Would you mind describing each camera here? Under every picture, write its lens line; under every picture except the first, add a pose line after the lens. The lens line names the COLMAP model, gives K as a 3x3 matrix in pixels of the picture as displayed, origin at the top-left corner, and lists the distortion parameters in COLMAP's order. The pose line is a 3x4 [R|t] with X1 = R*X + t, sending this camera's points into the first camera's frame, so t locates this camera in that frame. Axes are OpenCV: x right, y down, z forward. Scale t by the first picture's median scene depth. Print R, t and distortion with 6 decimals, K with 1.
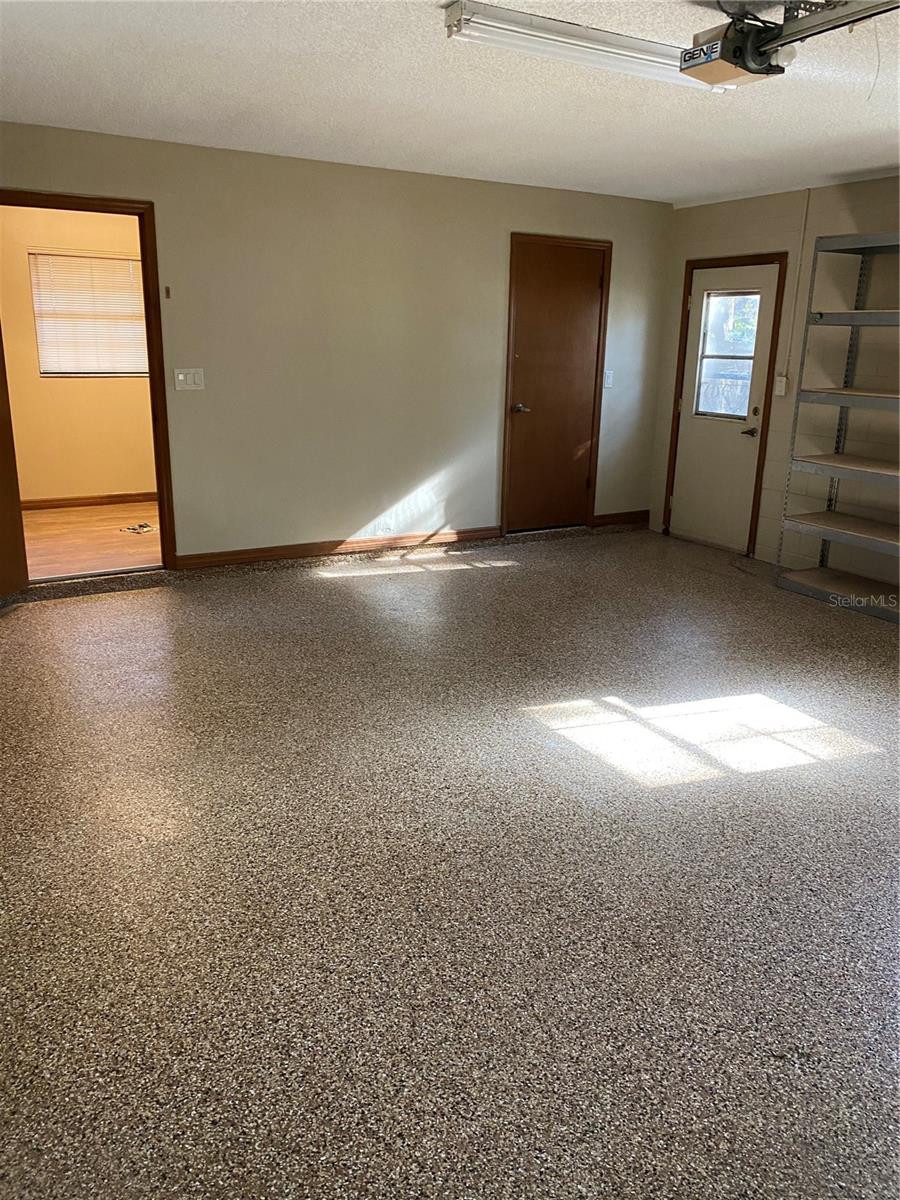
lens RADIAL K [[913.9, 0, 449.4], [0, 913.9, 605.8], [0, 0, 1]] dist [0.138328, -0.258639]
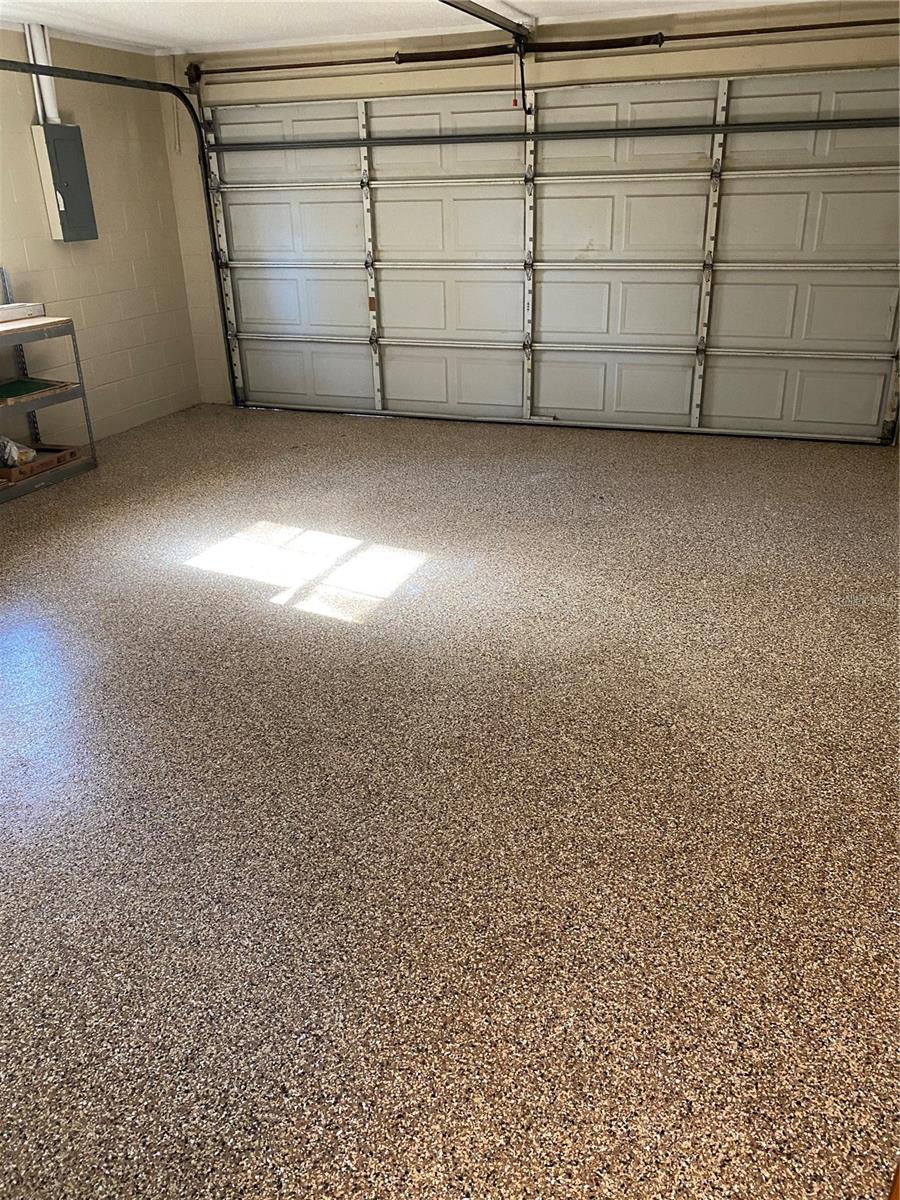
lens RADIAL K [[913.9, 0, 449.4], [0, 913.9, 605.8], [0, 0, 1]] dist [0.138328, -0.258639]
pose [[-0.643420, -0.317278, 0.696668, -0.669165], [0.227767, 0.789505, 0.569916, -0.440026], [-0.730844, 0.525373, -0.435718, 1.416979]]
